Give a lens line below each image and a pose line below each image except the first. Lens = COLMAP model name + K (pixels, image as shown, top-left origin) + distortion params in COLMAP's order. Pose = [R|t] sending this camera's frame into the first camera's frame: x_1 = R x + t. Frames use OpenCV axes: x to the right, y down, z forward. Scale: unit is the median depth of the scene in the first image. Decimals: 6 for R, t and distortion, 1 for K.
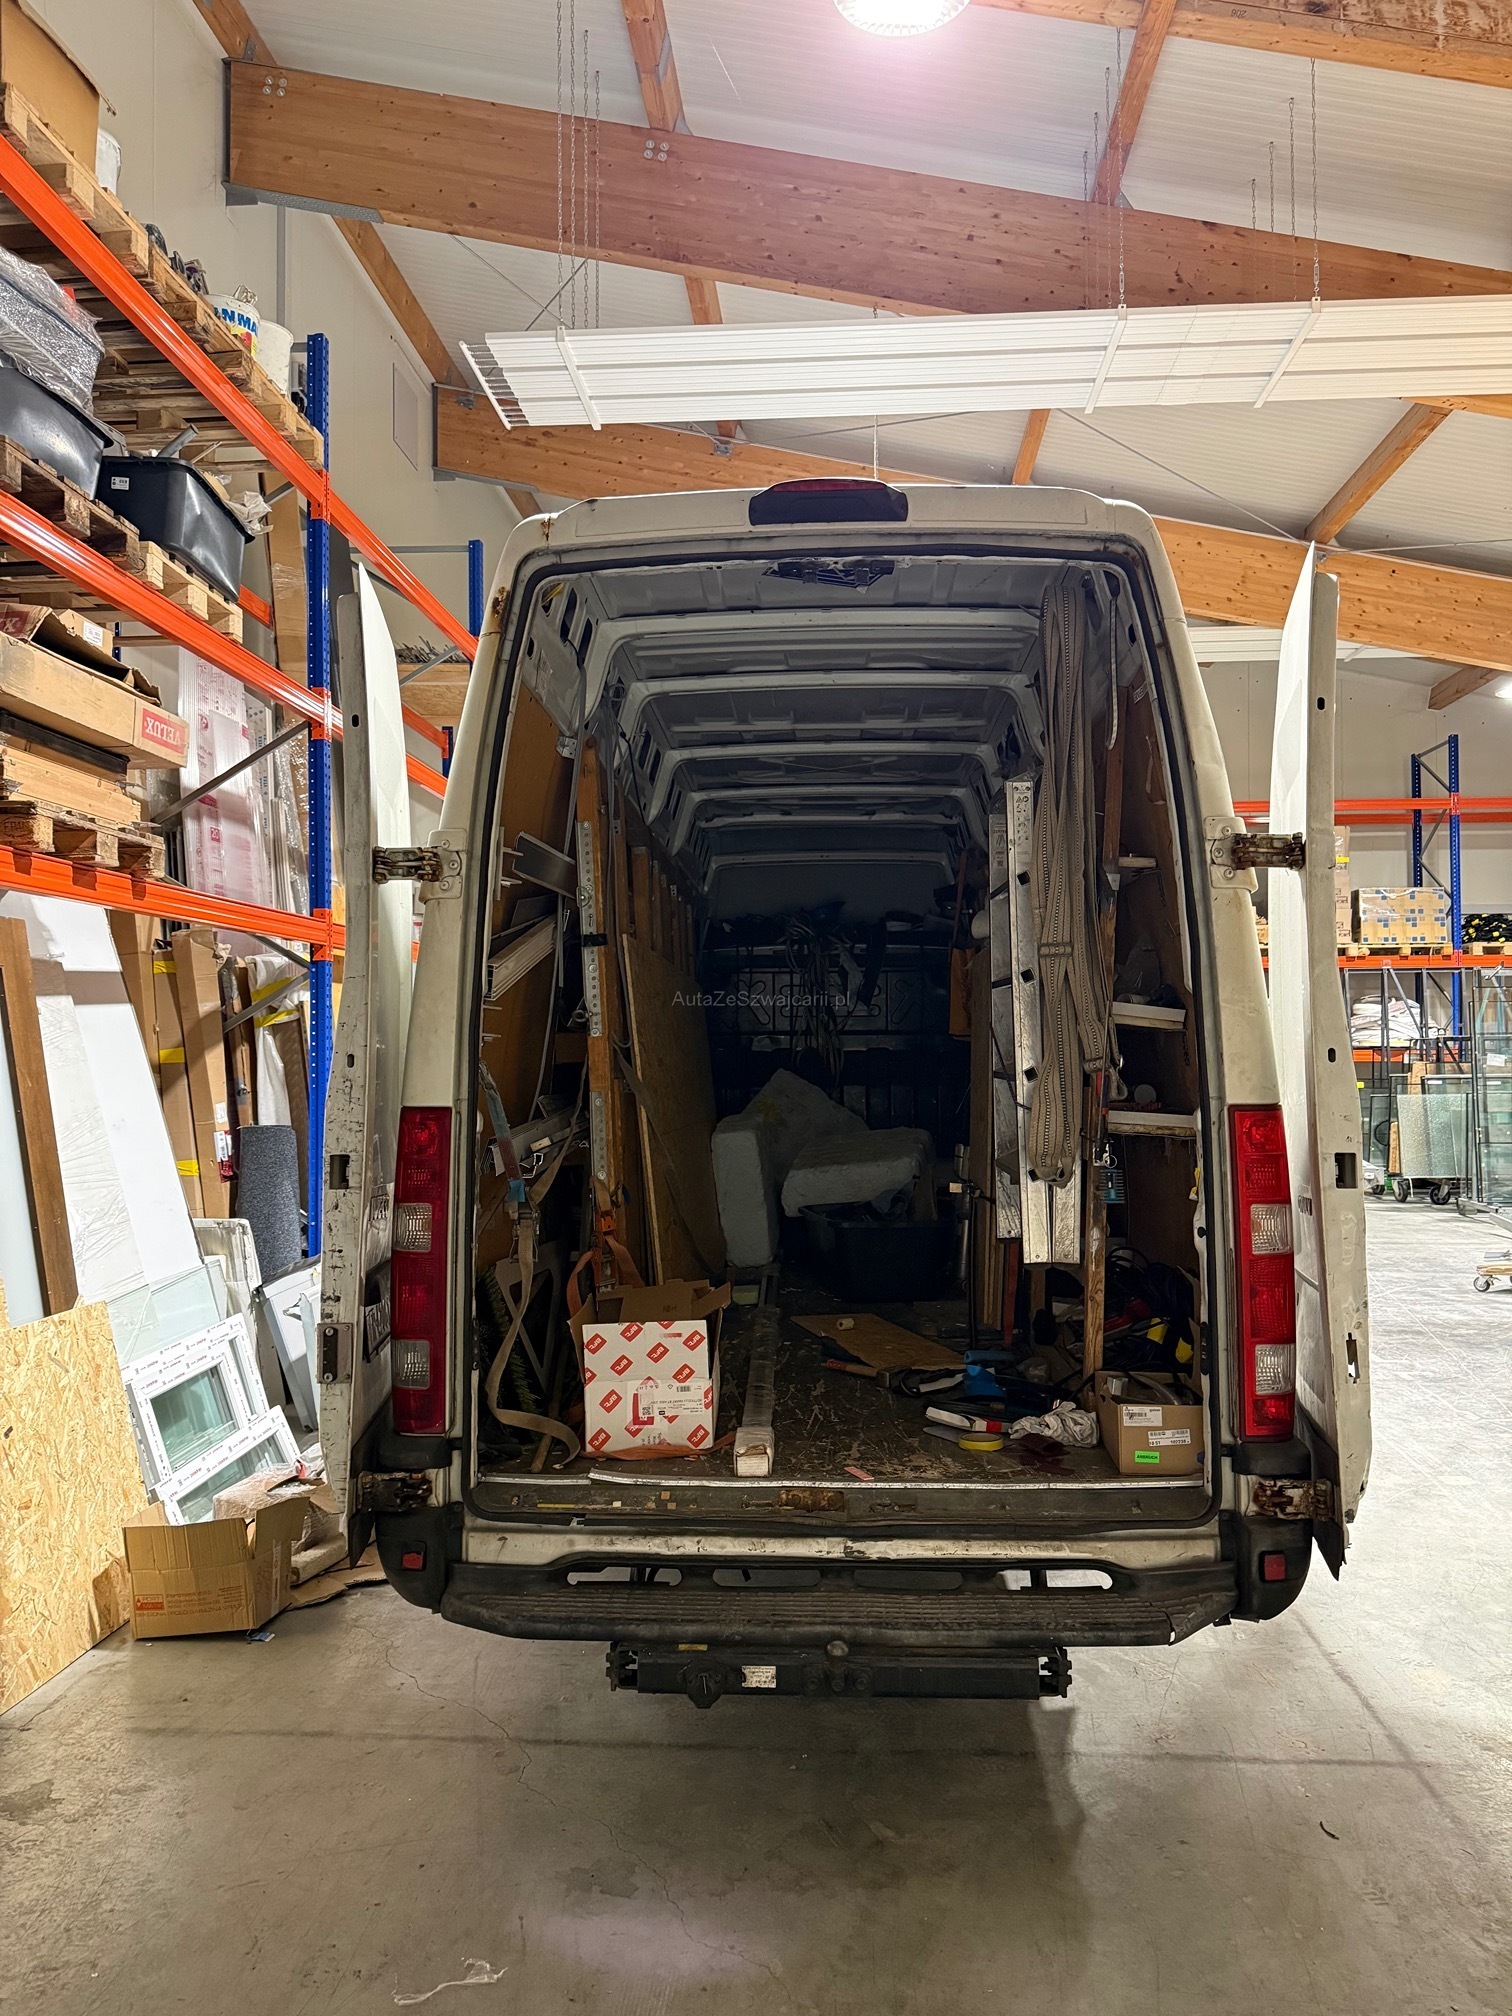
lens RADIAL K [[1389.3, 0, 761.3], [0, 1389.3, 1006.1], [0, 0, 1]] dist [0.057869, -0.090558]
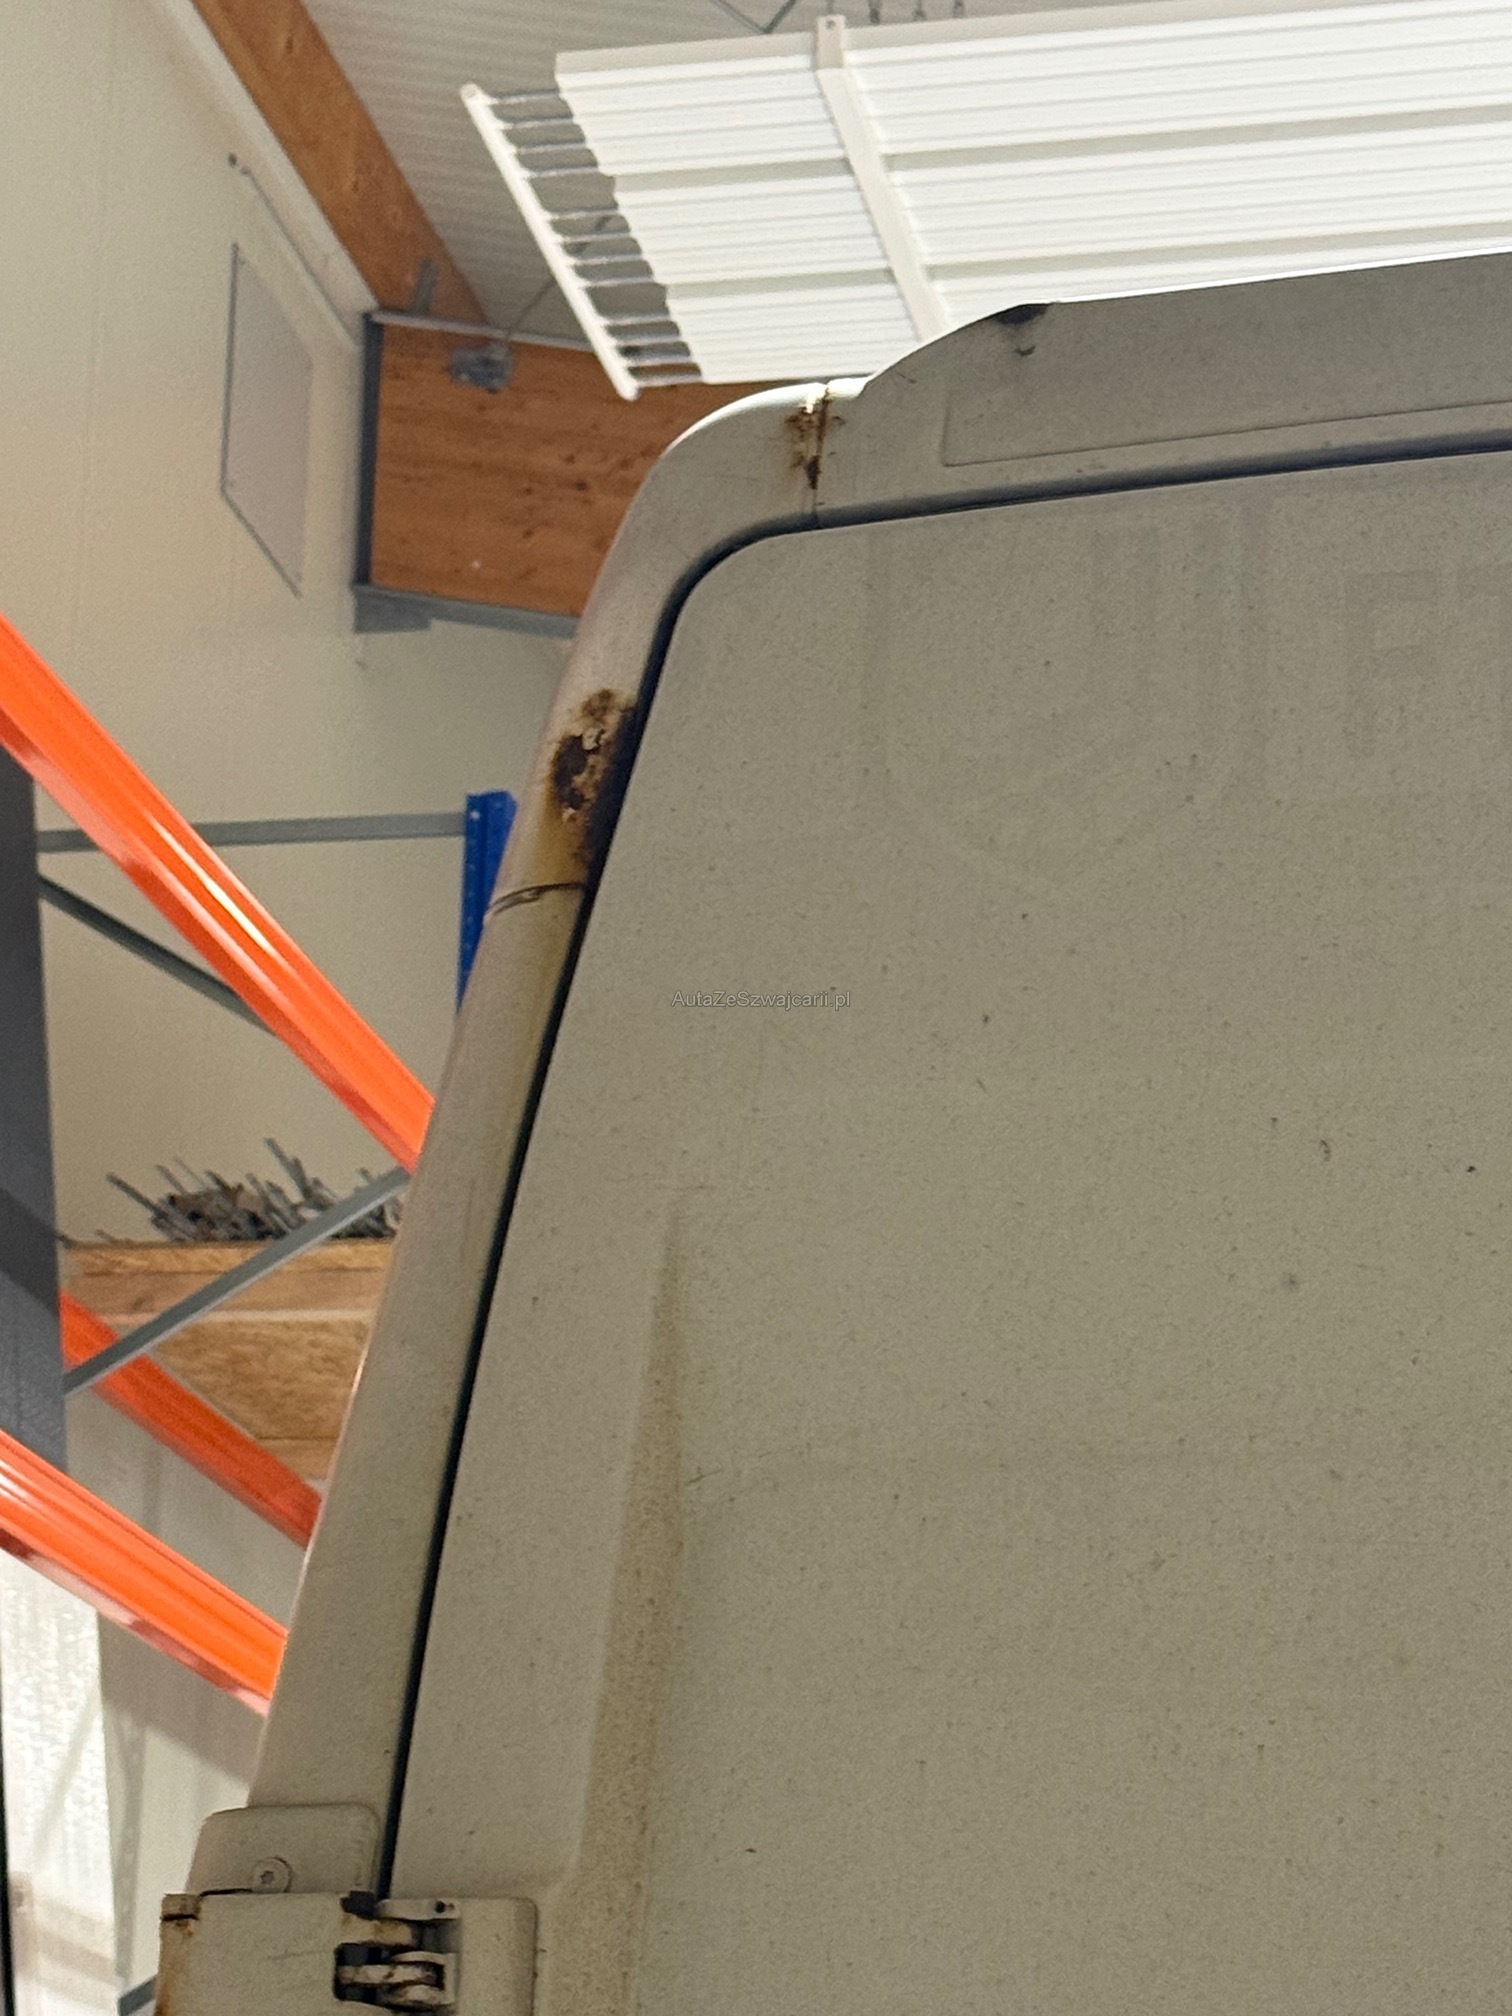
lens RADIAL K [[5182.3, 0, 756.0], [0, 5182.3, 1008.0], [0, 0, 1]] dist [0.012546, 0.188129]
pose [[0.989776, -0.021033, -0.141070, -0.026367], [-0.020952, 0.956897, -0.289670, -0.011243], [0.141082, 0.289664, 0.946673, 0.137250]]
